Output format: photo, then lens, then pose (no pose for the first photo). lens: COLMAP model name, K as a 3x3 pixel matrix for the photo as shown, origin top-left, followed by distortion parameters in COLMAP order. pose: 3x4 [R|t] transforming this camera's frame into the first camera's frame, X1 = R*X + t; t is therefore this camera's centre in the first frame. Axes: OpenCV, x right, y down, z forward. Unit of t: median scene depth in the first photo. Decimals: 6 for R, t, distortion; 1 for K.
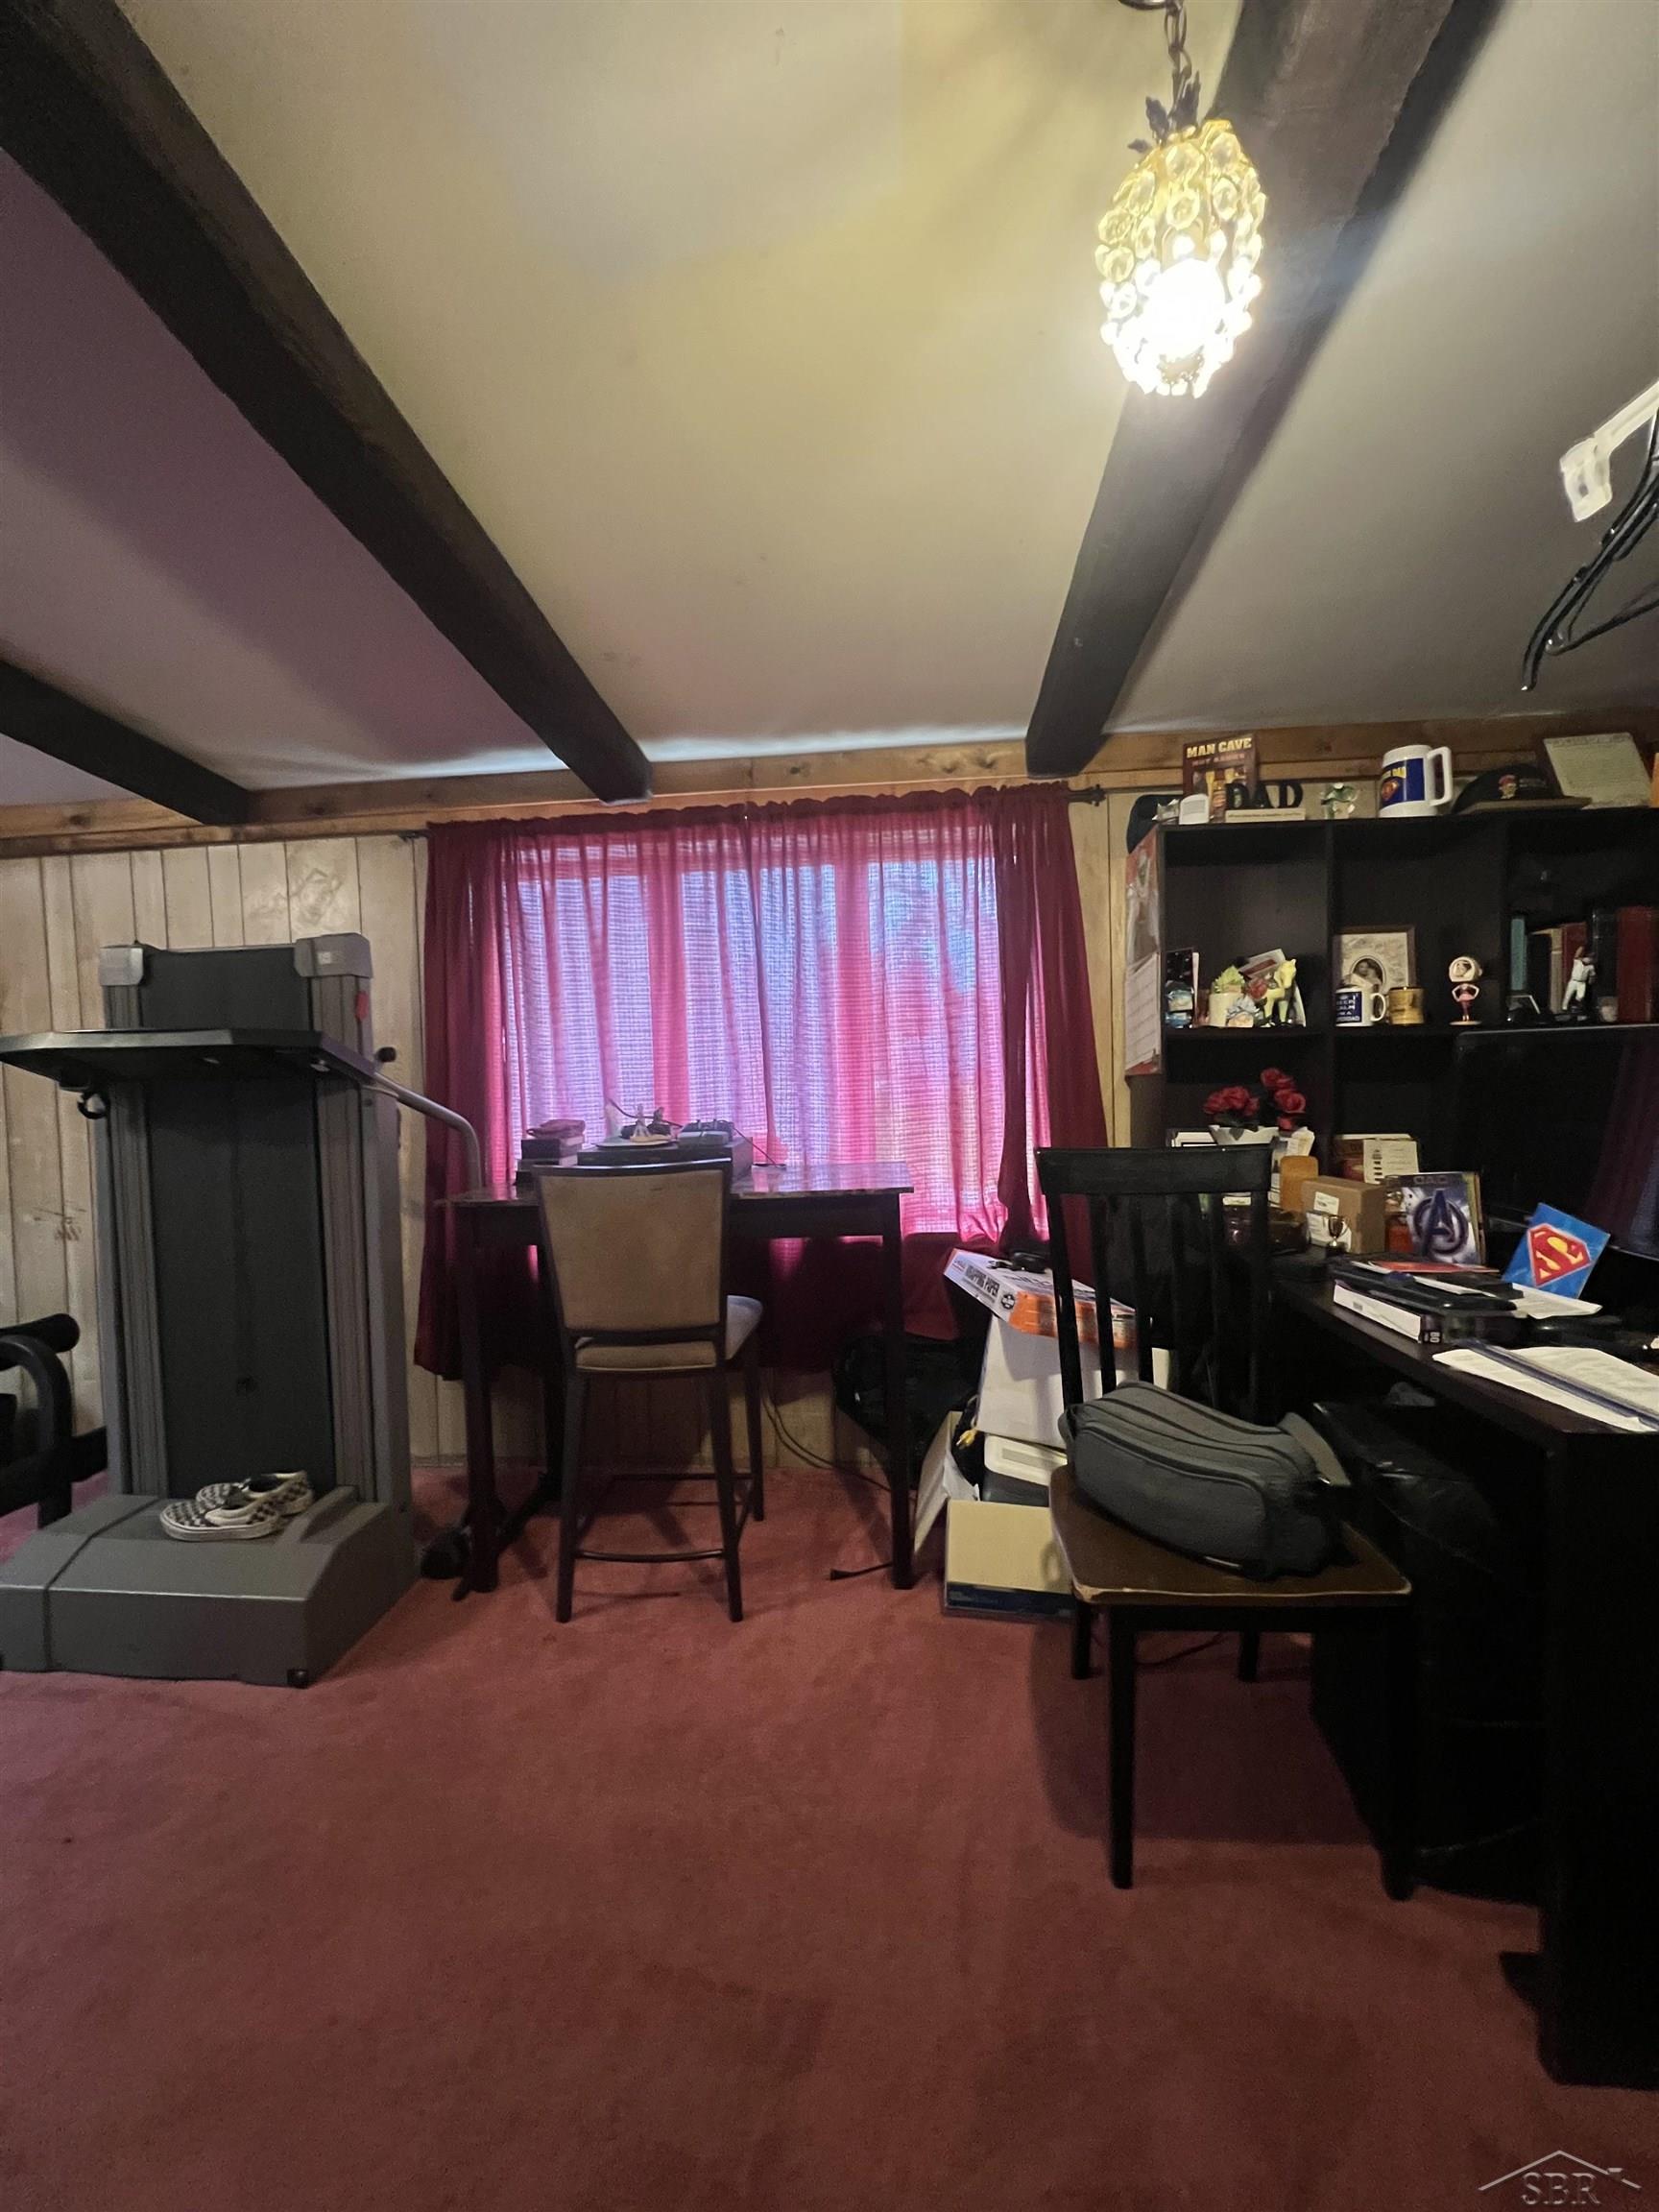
lens RADIAL K [[884.3, 0, 835.1], [0, 884.3, 1096.6], [0, 0, 1]] dist [-0.004132, 0.001453]
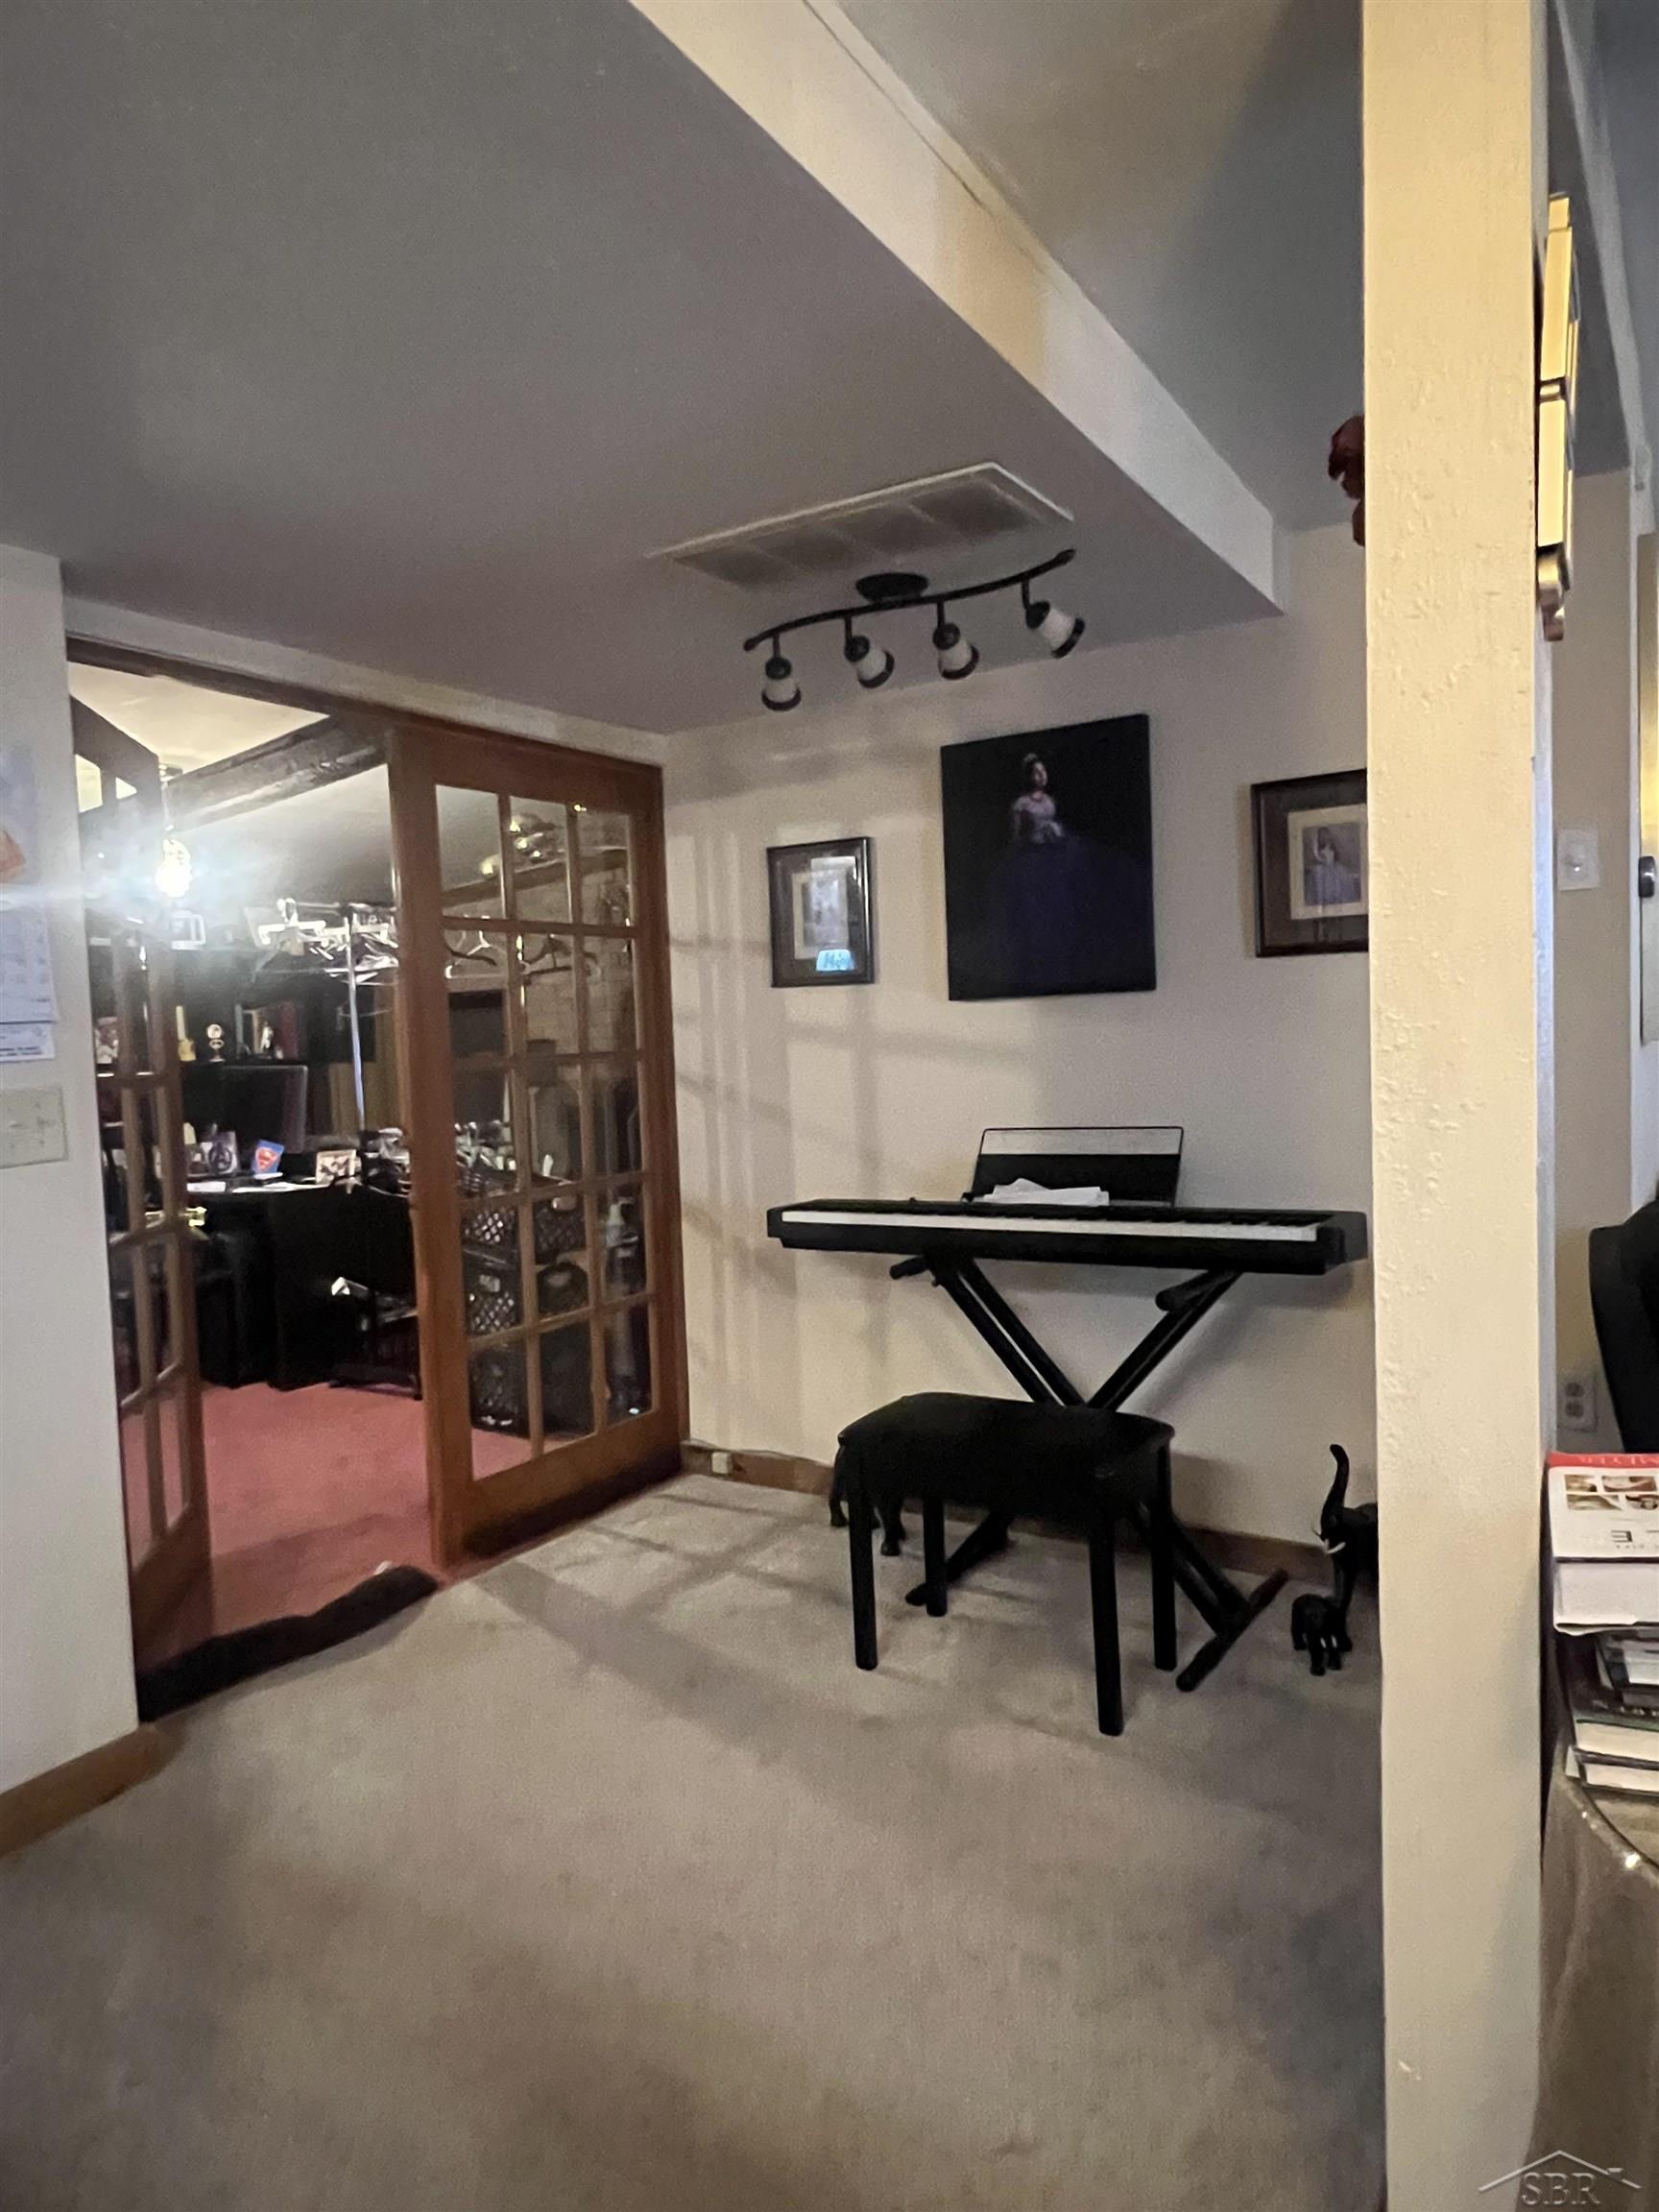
lens RADIAL K [[1372.7, 0, 833.0], [0, 1372.7, 1107.2], [0, 0, 1]] dist [0.002073, 0.000183]
pose [[0.457518, -0.032658, 0.888601, -1.288065], [0.059874, 0.998189, 0.005858, 0.078174], [-0.887182, 0.050524, 0.458644, -1.498200]]
